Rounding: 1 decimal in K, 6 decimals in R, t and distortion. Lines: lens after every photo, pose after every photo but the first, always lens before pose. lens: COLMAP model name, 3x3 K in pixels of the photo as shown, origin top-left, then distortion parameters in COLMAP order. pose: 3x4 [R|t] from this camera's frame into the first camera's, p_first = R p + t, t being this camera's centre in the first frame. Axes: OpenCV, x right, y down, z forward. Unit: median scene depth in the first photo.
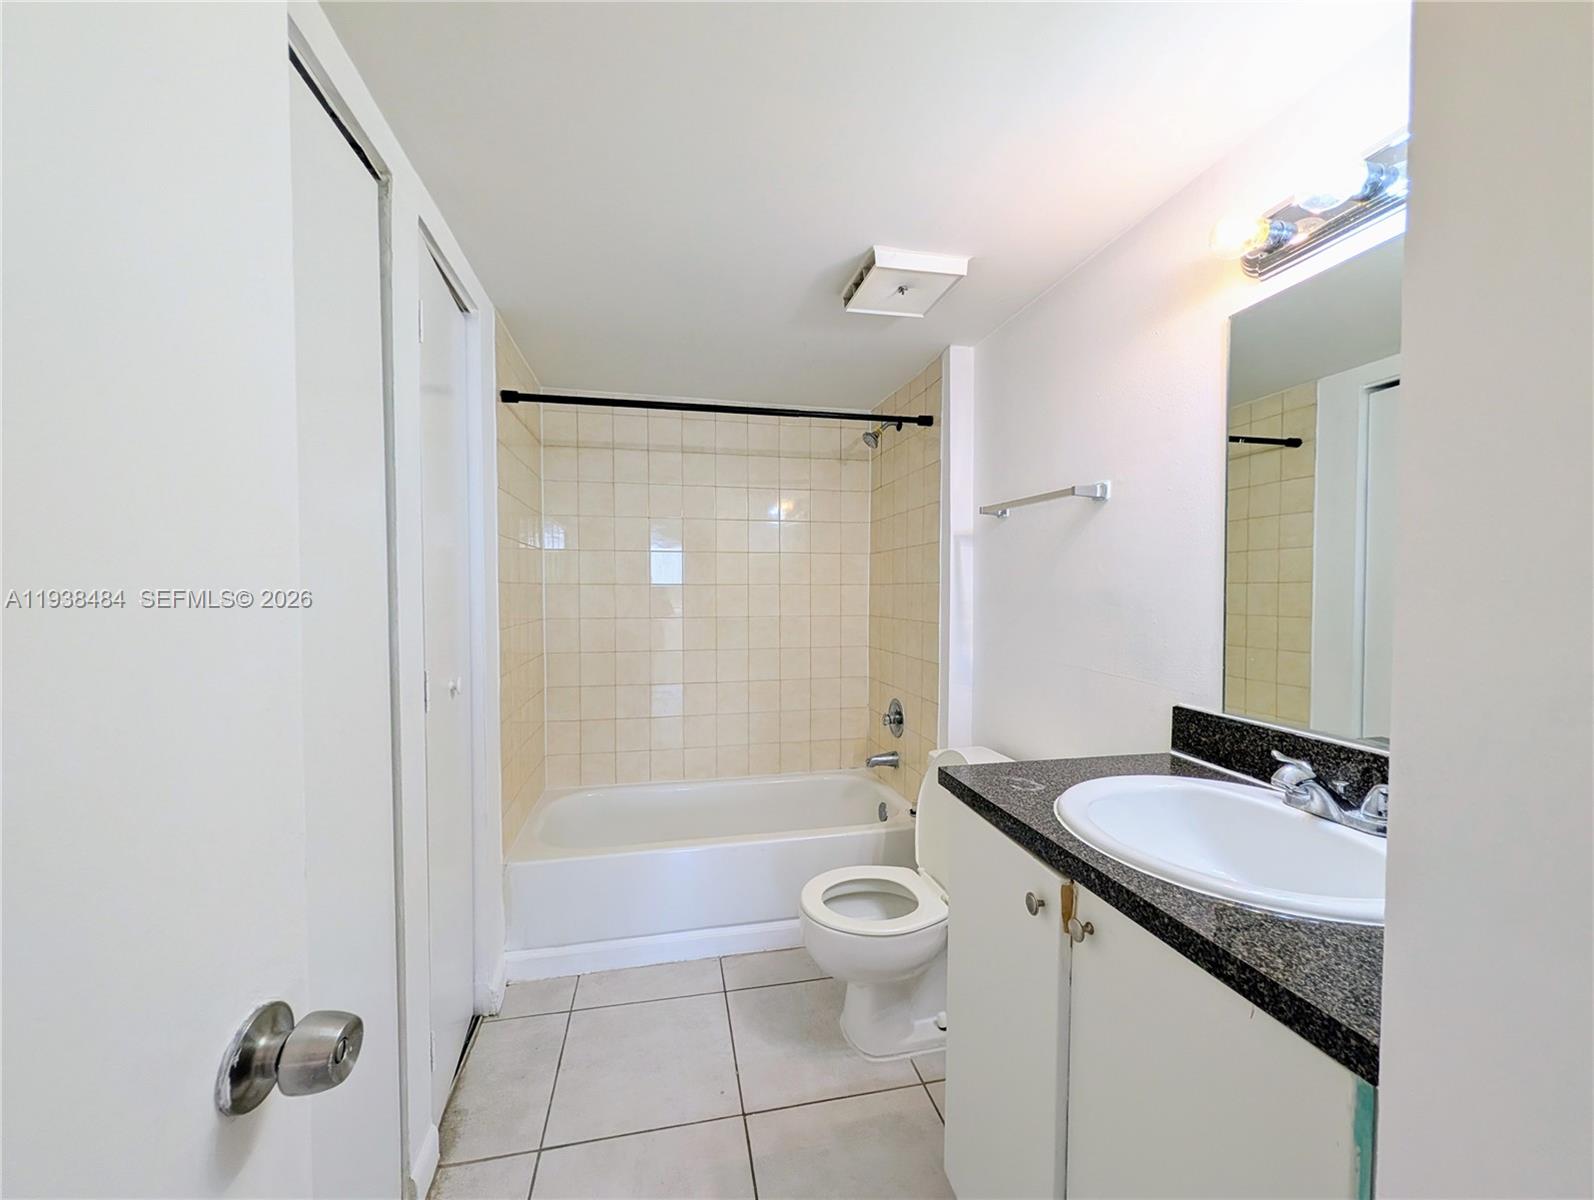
lens RADIAL K [[611.9, 0, 796.3], [0, 611.9, 604.1], [0, 0, 1]] dist [-0.002575, -0.000110]
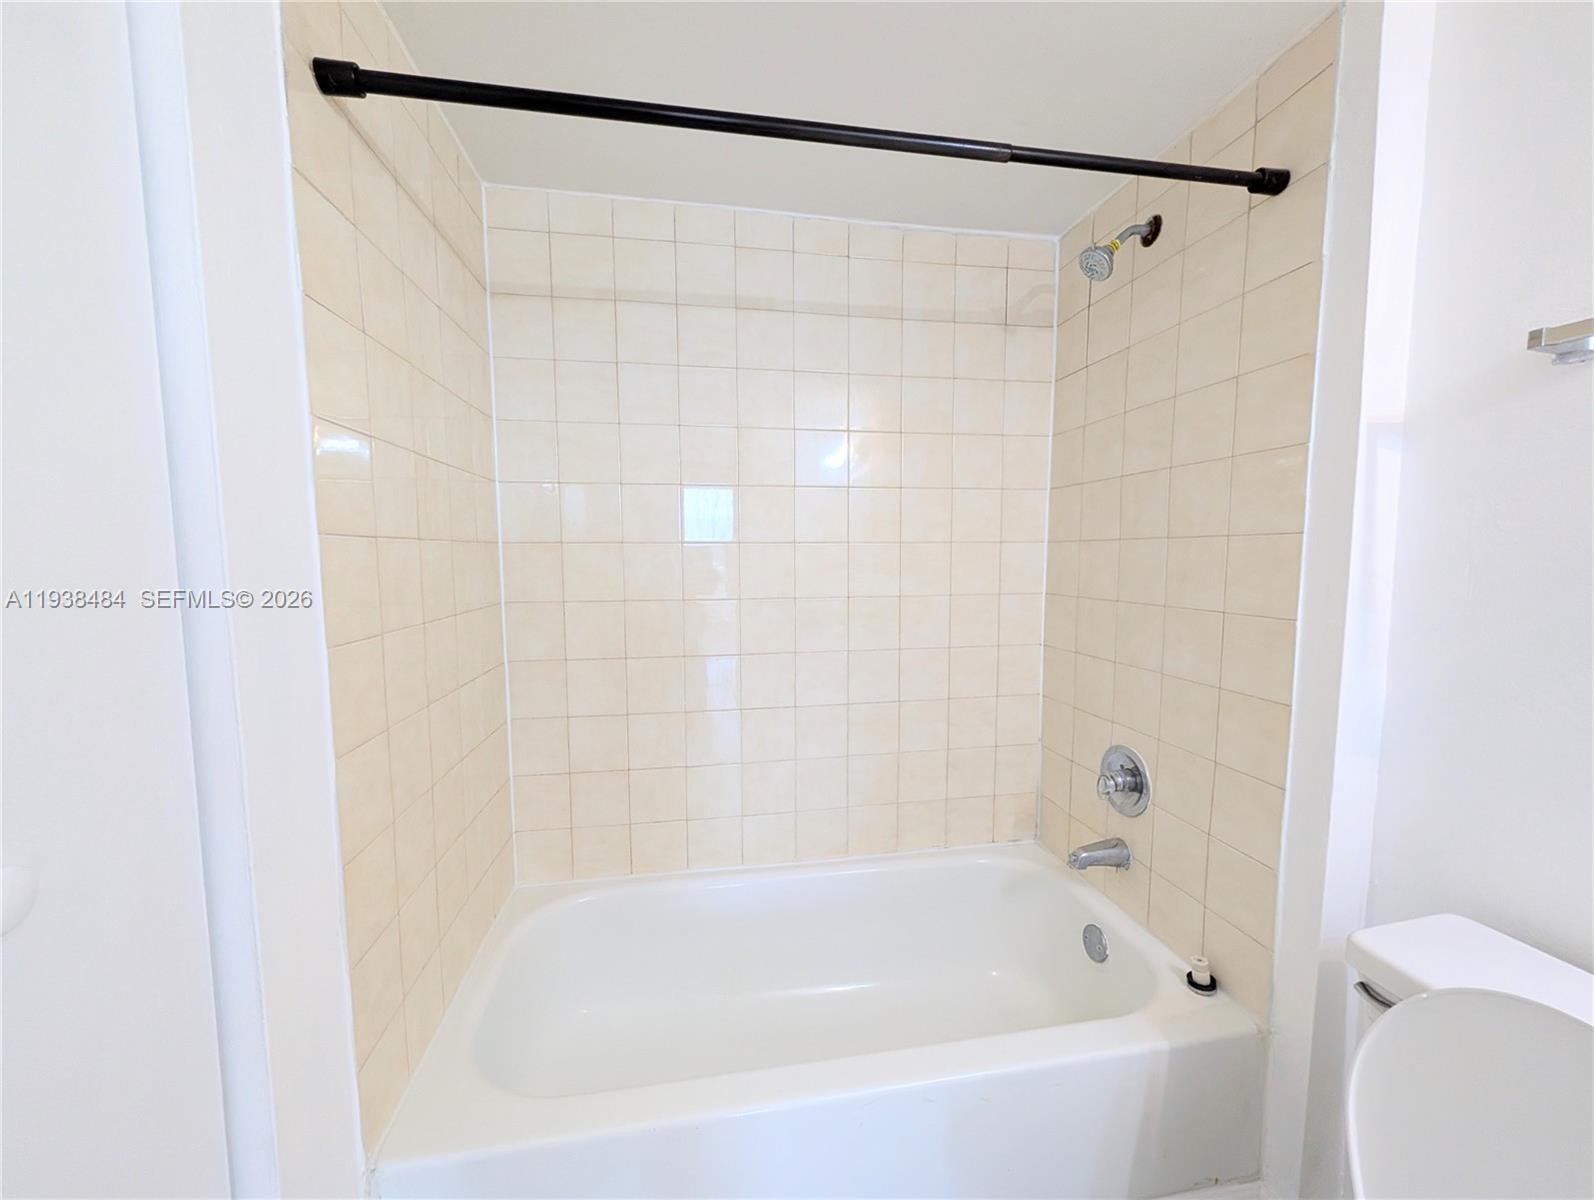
lens RADIAL K [[611.9, 0, 795.5], [0, 611.9, 600.6], [0, 0, 1]] dist [-0.002575, -0.000110]
pose [[0.998857, -0.000569, -0.047803, -0.104464], [0.003244, 0.998431, 0.055909, -0.009038], [0.047696, -0.056000, 0.997291, 0.422903]]
